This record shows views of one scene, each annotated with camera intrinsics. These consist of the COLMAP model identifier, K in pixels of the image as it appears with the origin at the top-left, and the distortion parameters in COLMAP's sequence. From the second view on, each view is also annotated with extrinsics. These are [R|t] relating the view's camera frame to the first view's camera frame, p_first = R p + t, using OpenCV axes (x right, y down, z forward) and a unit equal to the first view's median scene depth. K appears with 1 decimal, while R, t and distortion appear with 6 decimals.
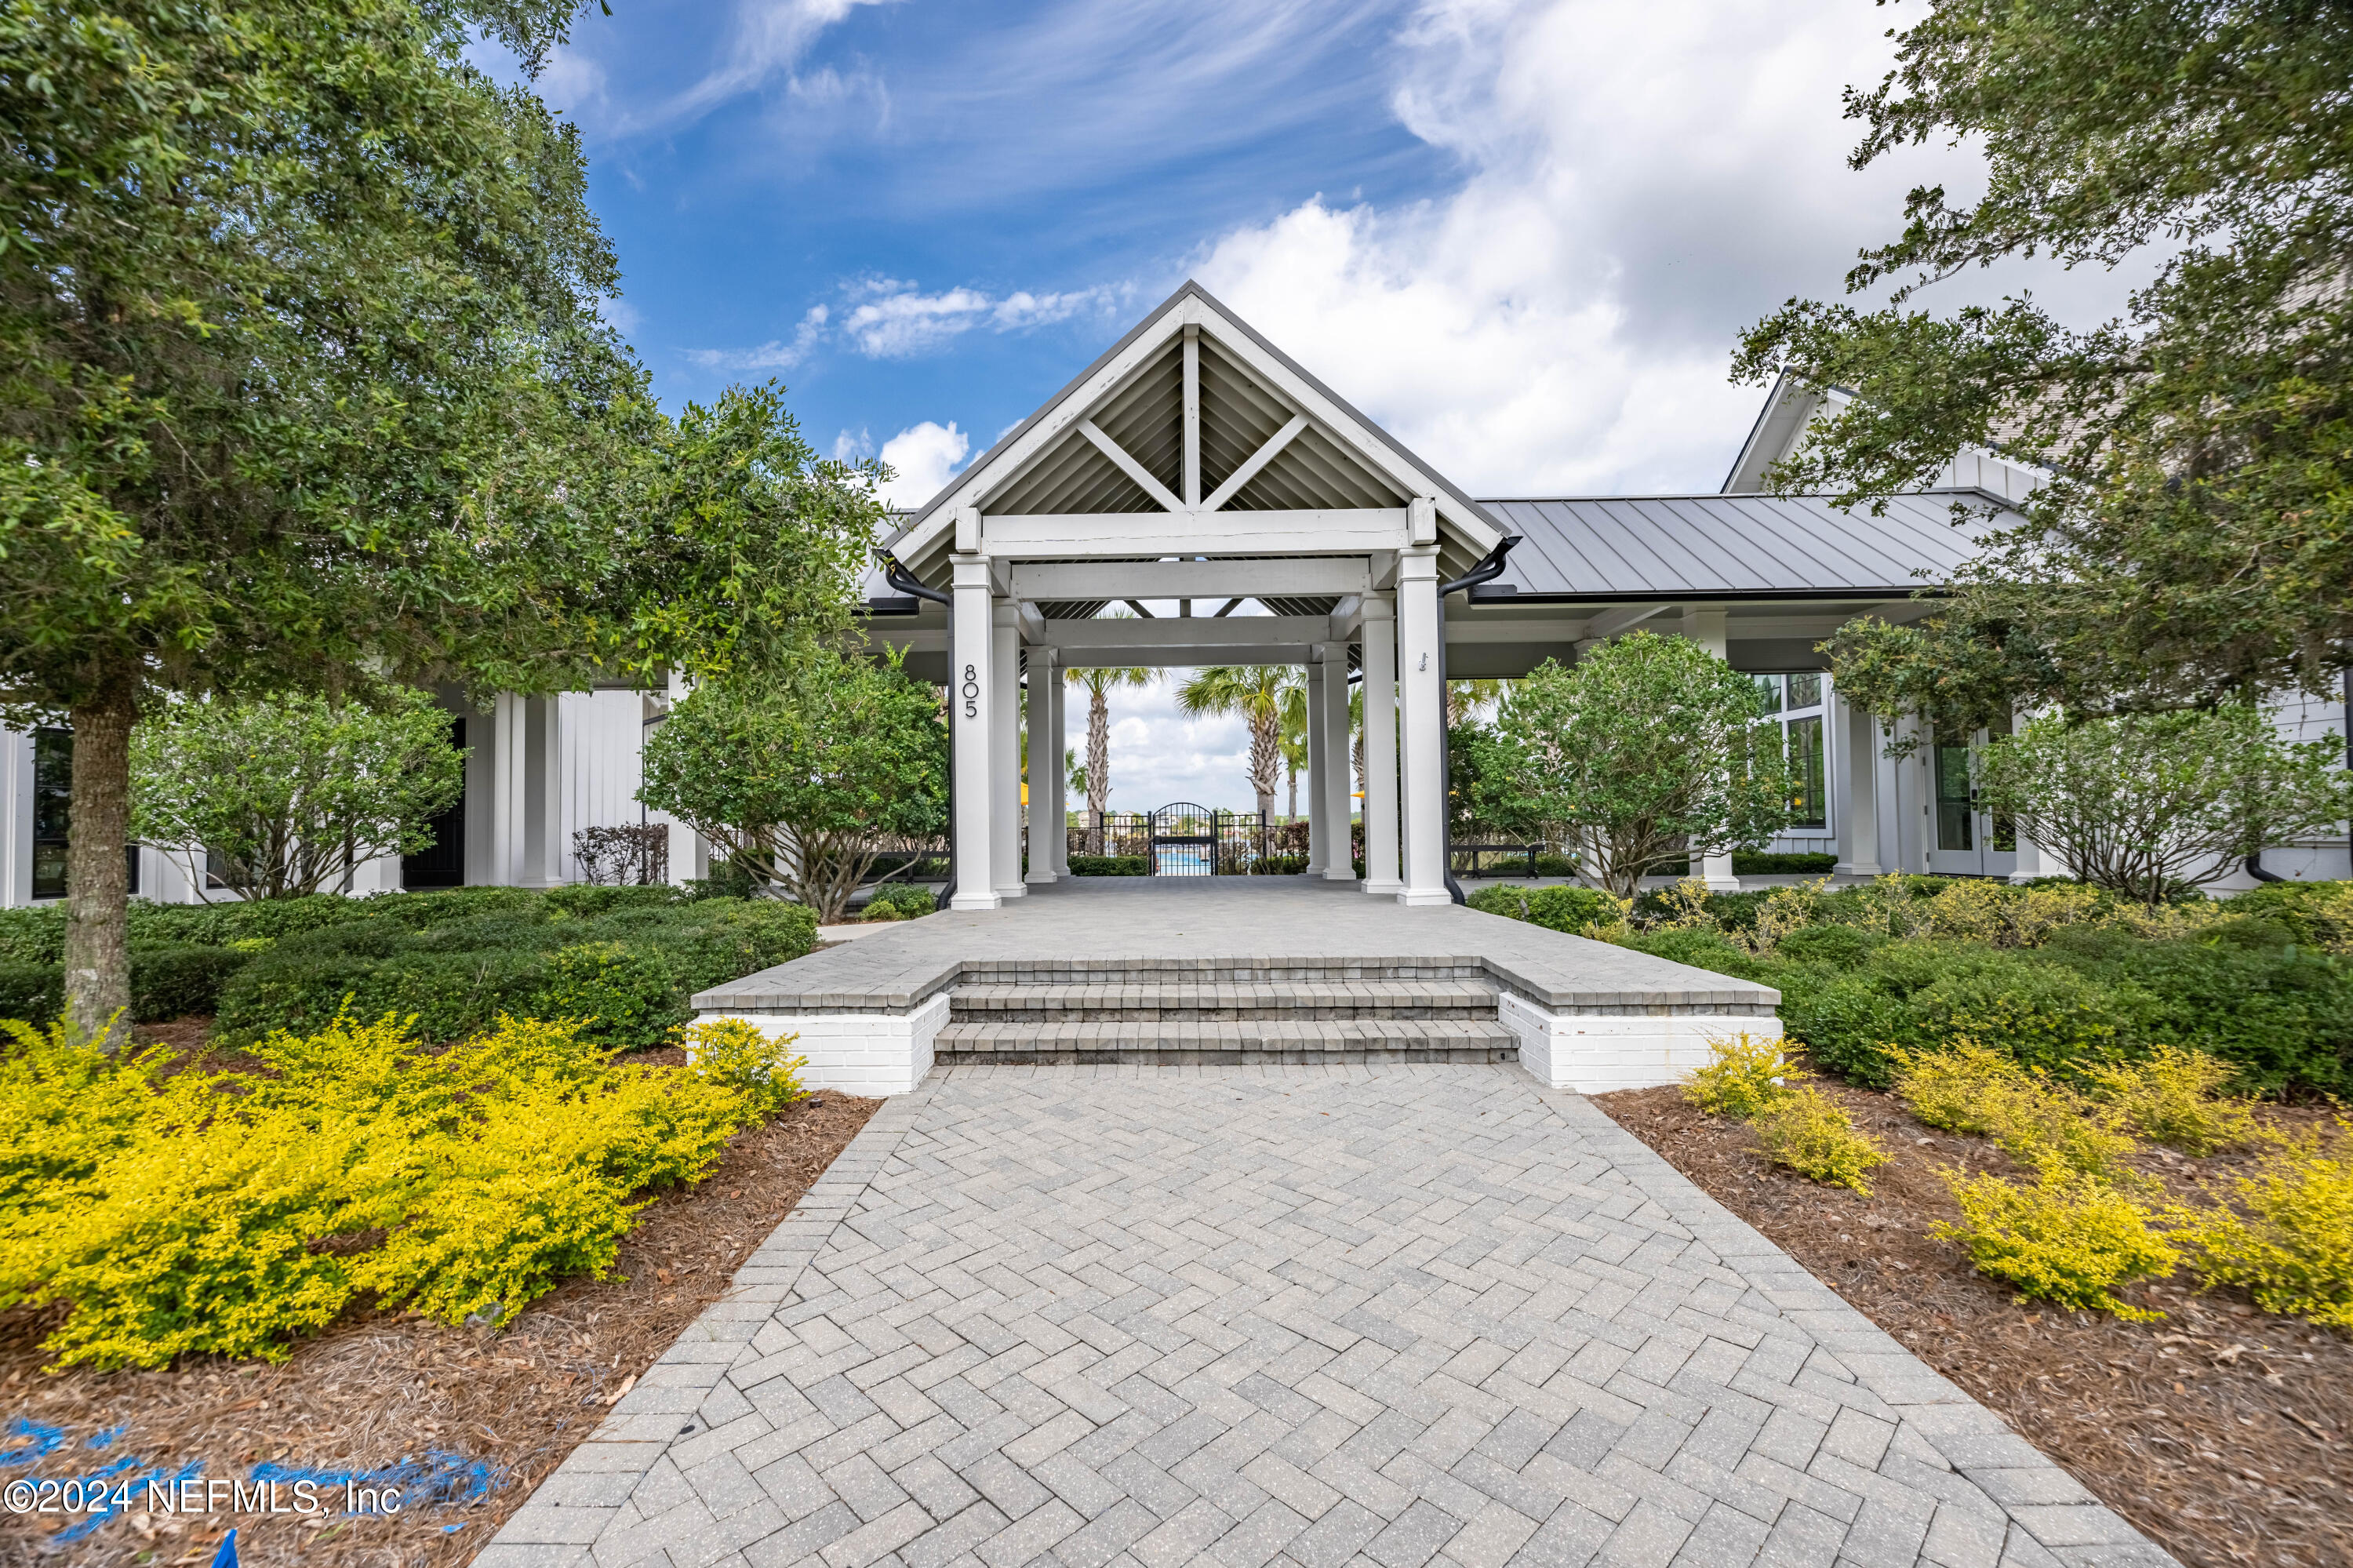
lens RADIAL K [[973.7, 0, 1160.7], [0, 973.7, 803.0], [0, 0, 1]] dist [-0.003099, -0.000417]
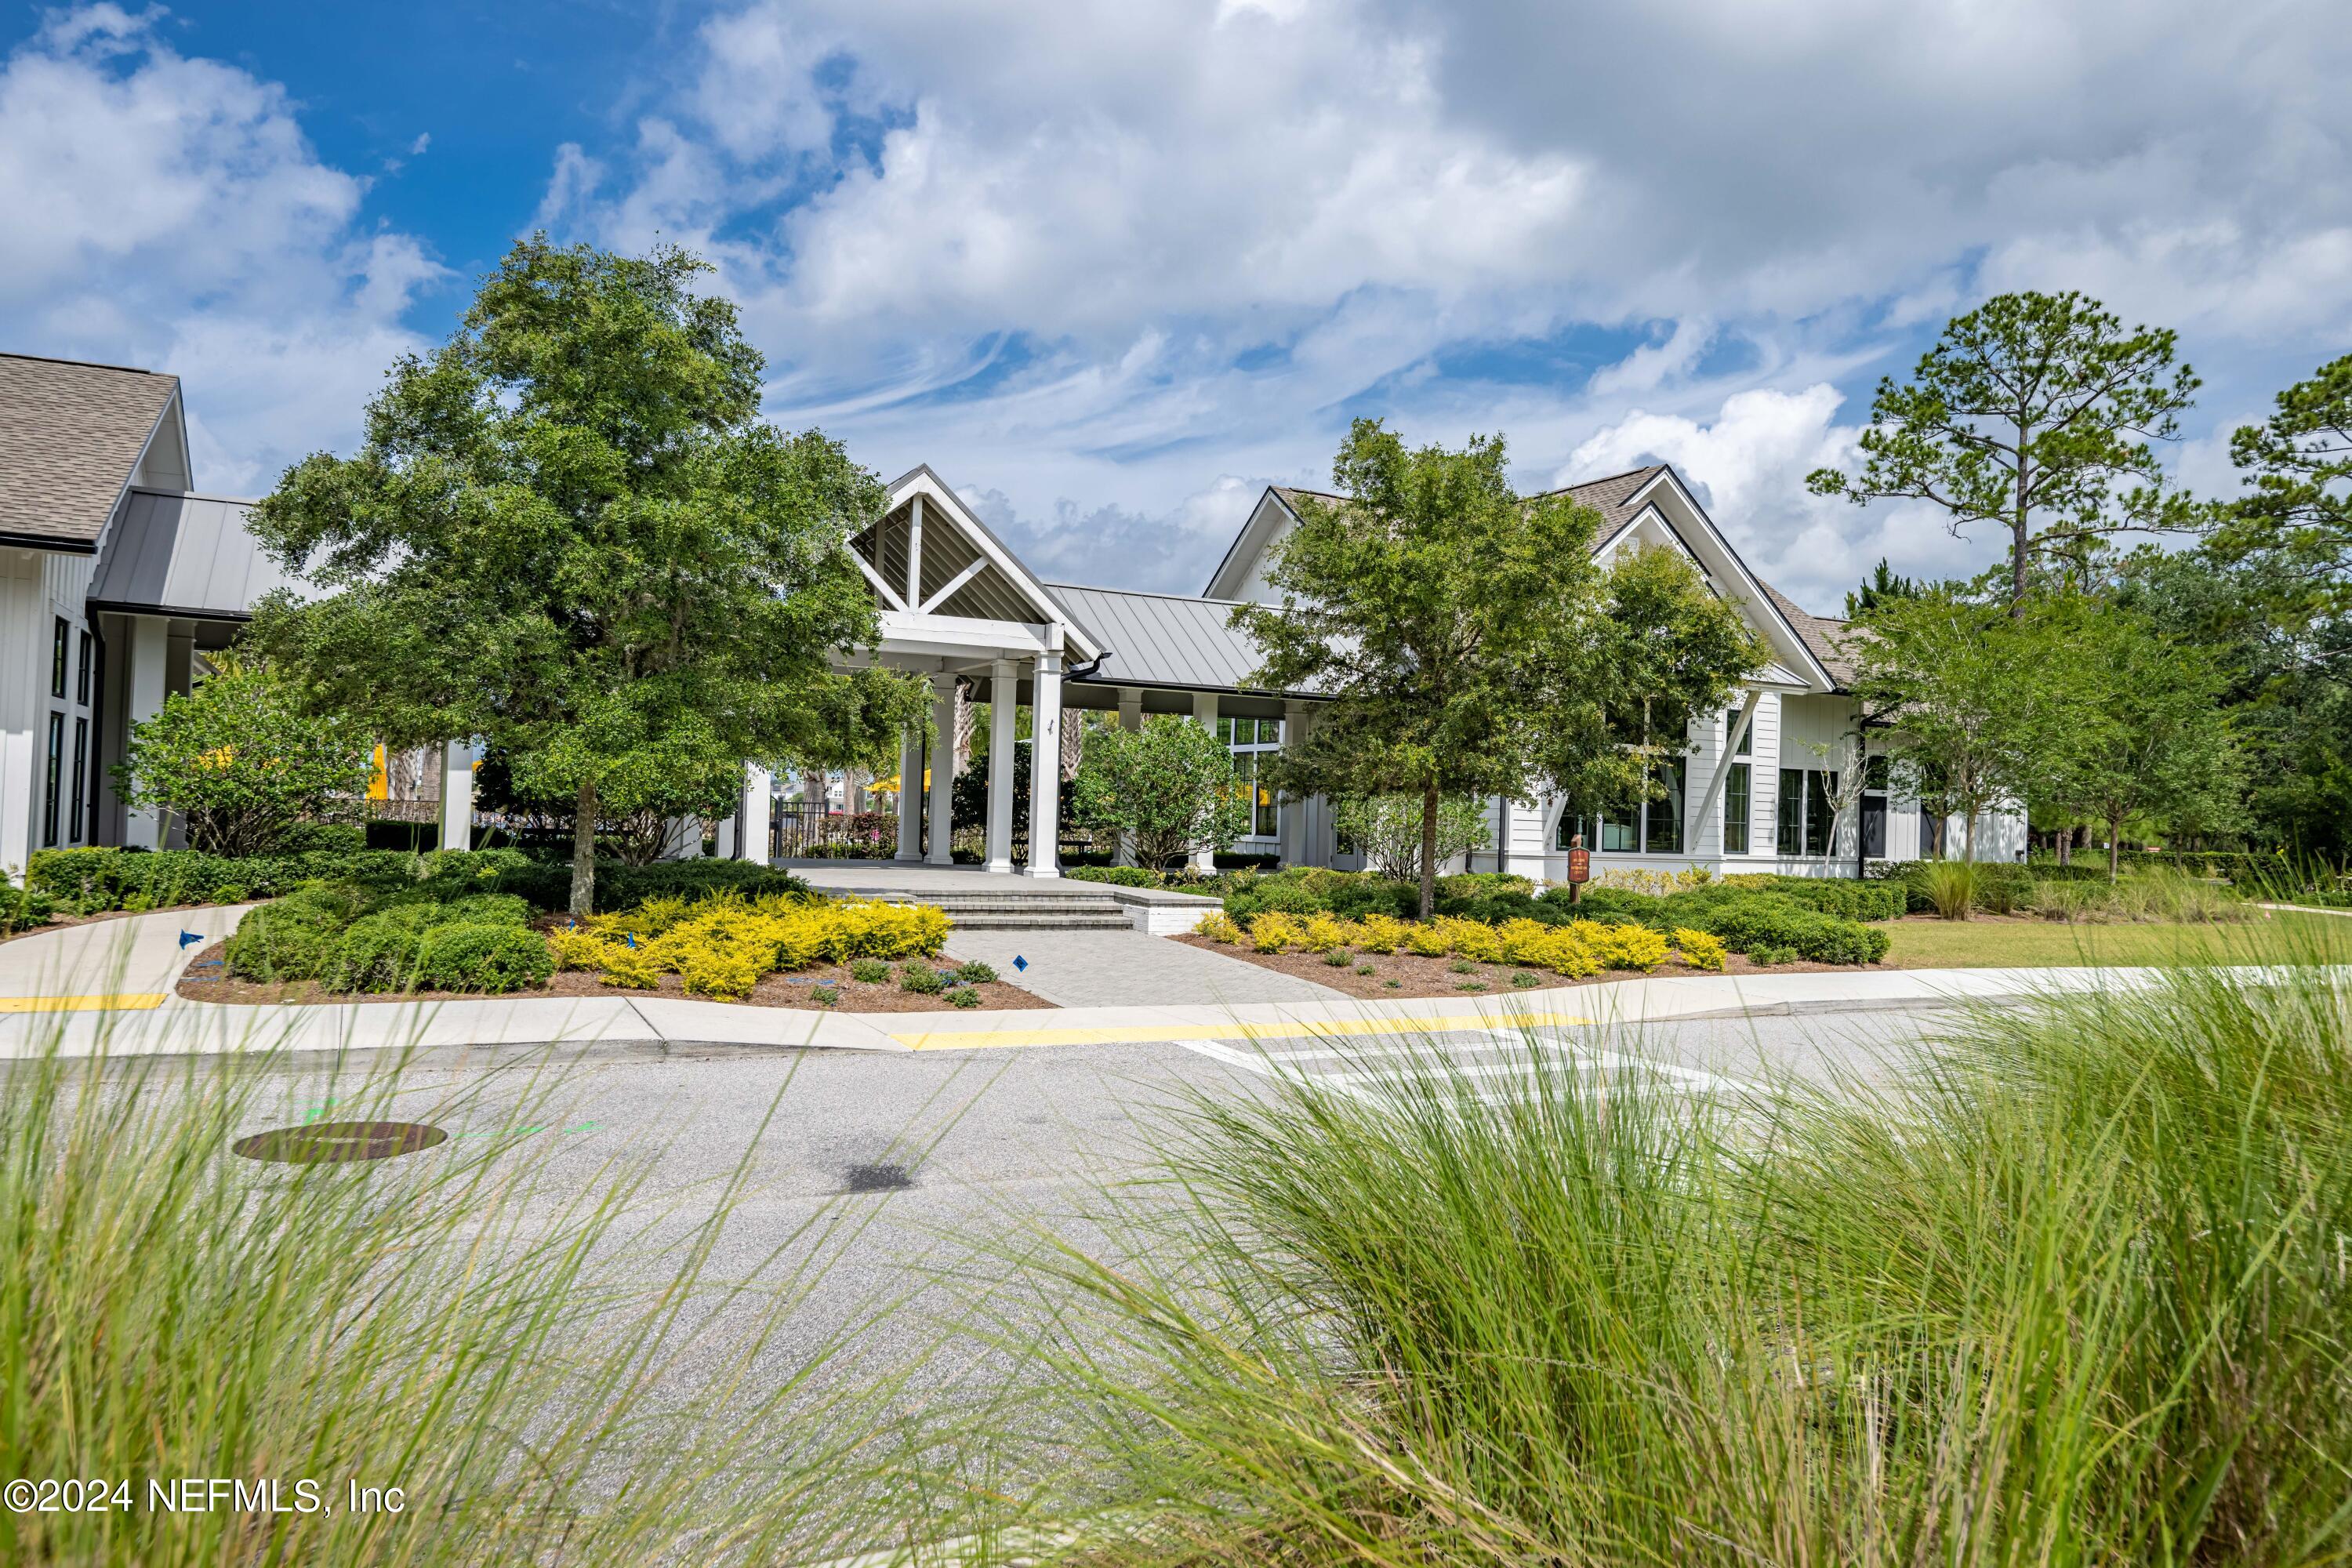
lens RADIAL K [[1667.7, 0, 1183.0], [0, 1667.7, 786.2], [0, 0, 1]] dist [0.030503, 0.007051]
pose [[0.873108, 0.047240, 0.485232, -1.575263], [-0.055011, 0.998484, 0.001776, -0.113528], [-0.484412, -0.028244, 0.874384, -2.726361]]
